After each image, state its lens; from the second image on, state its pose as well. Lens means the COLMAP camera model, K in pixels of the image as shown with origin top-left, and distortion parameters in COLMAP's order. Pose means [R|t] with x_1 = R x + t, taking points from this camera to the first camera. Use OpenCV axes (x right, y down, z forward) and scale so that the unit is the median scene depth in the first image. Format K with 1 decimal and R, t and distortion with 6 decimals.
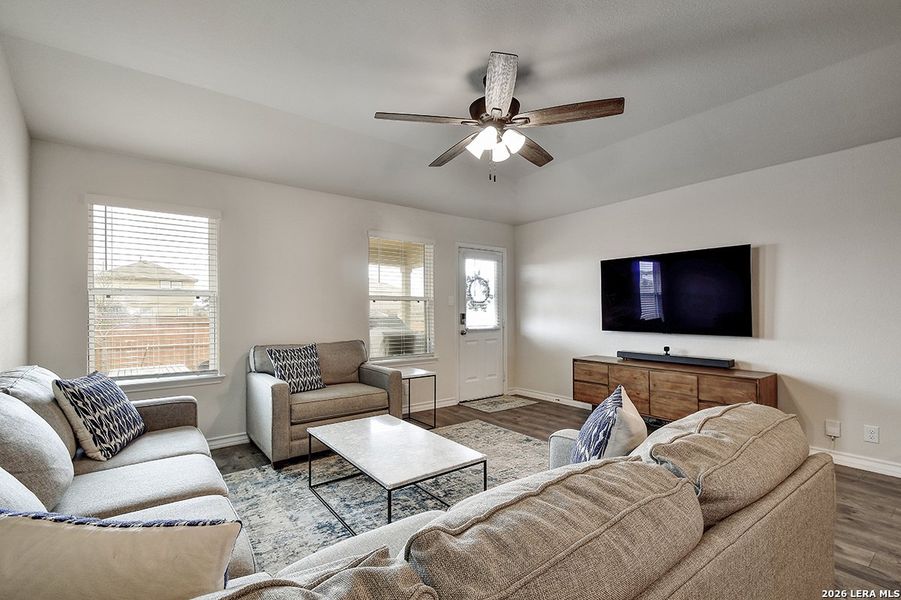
lens RADIAL K [[397.7, 0, 445.2], [0, 397.7, 302.9], [0, 0, 1]] dist [-0.000638, -0.000365]
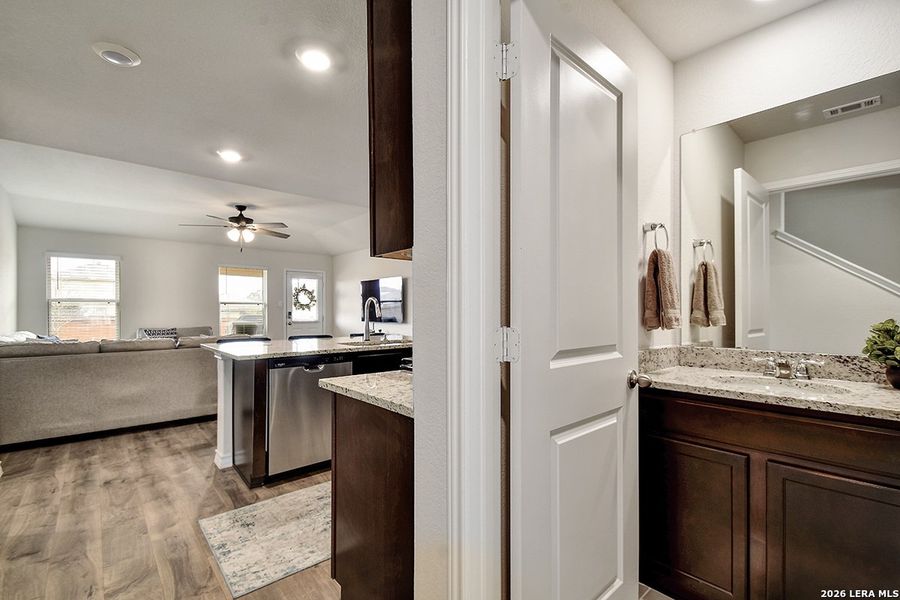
lens RADIAL K [[401.3, 0, 450.9], [0, 401.3, 307.8], [0, 0, 1]] dist [-0.009030, -0.000962]
pose [[0.996780, -0.000189, 0.080189, 0.714901], [-0.000862, 0.999914, 0.013071, -0.014634], [-0.080184, -0.013098, 0.996694, -0.860742]]
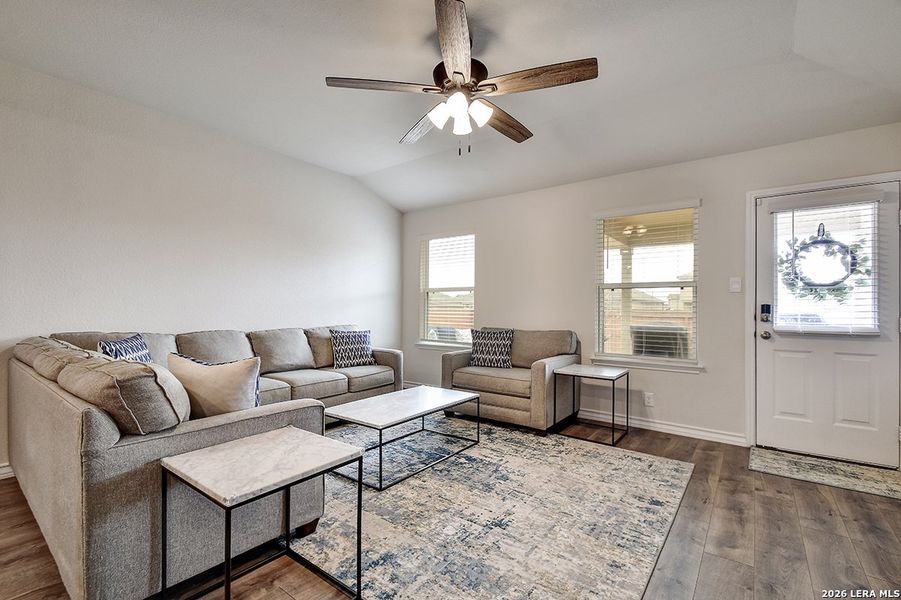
lens RADIAL K [[401.8, 0, 451.4], [0, 401.8, 307.8], [0, 0, 1]] dist [-0.009030, -0.000962]
pose [[0.274777, 0.006116, -0.961488, 0.632912], [0.014615, 0.999838, 0.010537, 0.022989], [0.961397, -0.016947, 0.274643, 0.454265]]
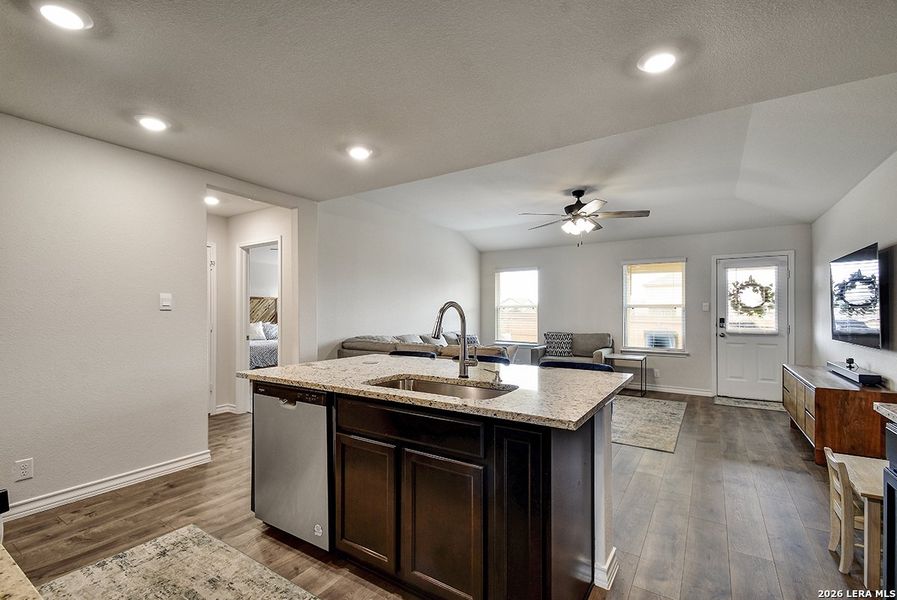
lens RADIAL K [[408.2, 0, 443.1], [0, 408.2, 313.4], [0, 0, 1]] dist [0.000272, -0.001179]
pose [[0.341141, 0.005236, -0.939997, 1.077407], [0.018469, 0.999754, 0.012271, -0.019127], [0.939831, -0.021547, 0.340961, -0.167894]]
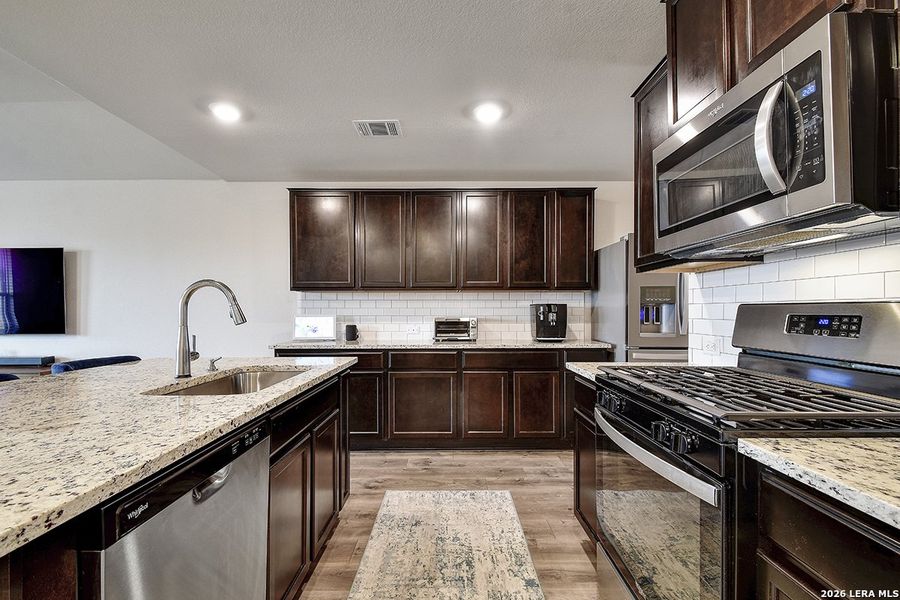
lens RADIAL K [[400.0, 0, 452.6], [0, 400.0, 311.9], [0, 0, 1]] dist [0.000221, -0.000388]
pose [[0.597978, -0.001355, 0.801511, 0.446054], [-0.014770, 0.999810, 0.012709, -0.003890], [-0.801376, -0.019438, 0.597845, -0.409635]]
